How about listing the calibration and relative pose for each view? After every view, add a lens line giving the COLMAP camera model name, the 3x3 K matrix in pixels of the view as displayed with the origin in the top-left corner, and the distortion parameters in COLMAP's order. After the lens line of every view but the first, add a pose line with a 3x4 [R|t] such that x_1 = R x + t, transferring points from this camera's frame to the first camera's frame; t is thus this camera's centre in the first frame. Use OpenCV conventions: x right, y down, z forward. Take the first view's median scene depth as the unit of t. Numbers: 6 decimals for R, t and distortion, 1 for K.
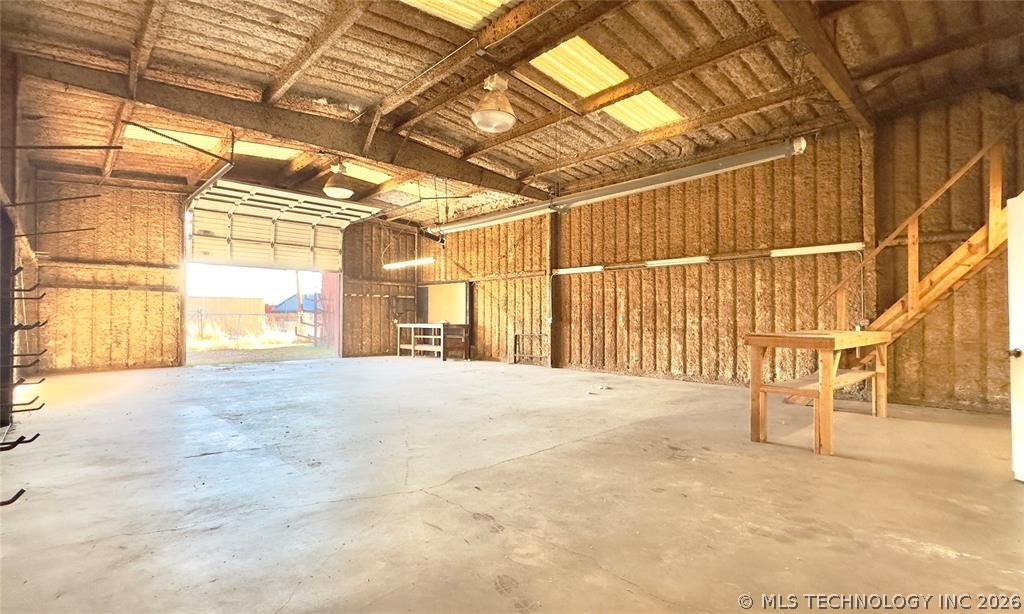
lens RADIAL K [[482.8, 0, 512.4], [0, 482.8, 309.5], [0, 0, 1]] dist [-0.004989, -0.000206]
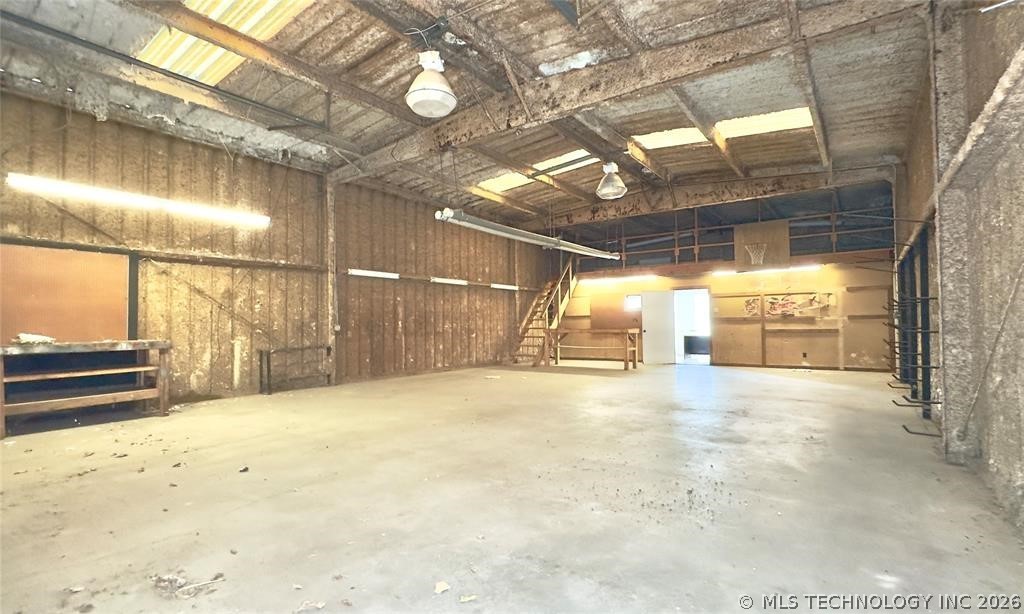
lens RADIAL K [[482.8, 0, 512.4], [0, 482.8, 309.5], [0, 0, 1]] dist [-0.004989, -0.000206]
pose [[-0.188871, 0.024086, 0.981706, -1.419552], [-0.011734, 0.999572, -0.026782, 0.015969], [-0.981932, -0.016577, -0.188508, 1.540472]]
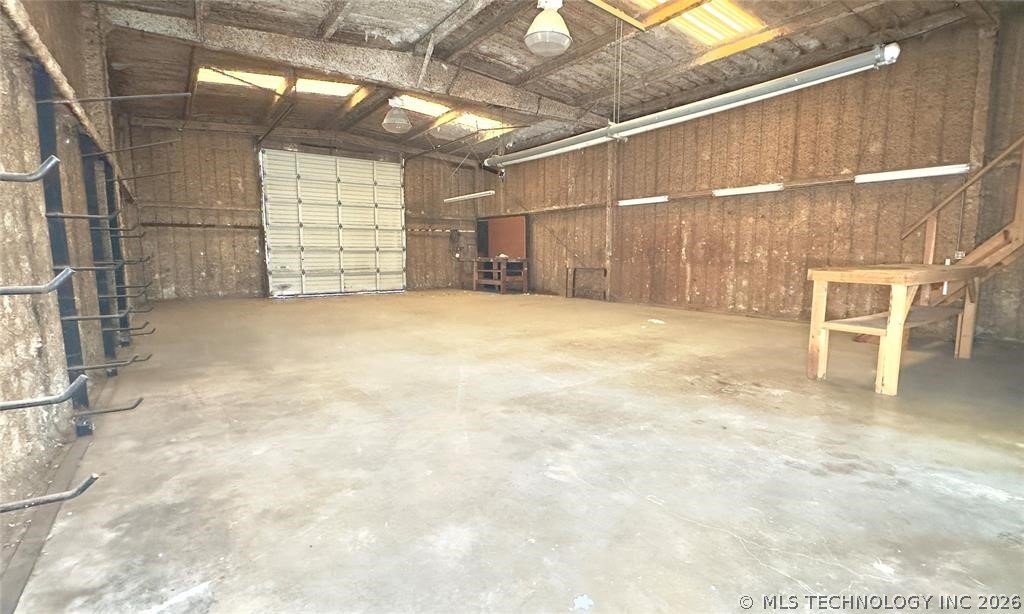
lens RADIAL K [[482.8, 0, 512.4], [0, 482.8, 309.5], [0, 0, 1]] dist [-0.004989, -0.000206]
pose [[0.991002, 0.011480, -0.133356, 0.025312], [0.006731, 0.990780, 0.135310, -0.000410], [0.133680, -0.134990, 0.981788, -0.011708]]
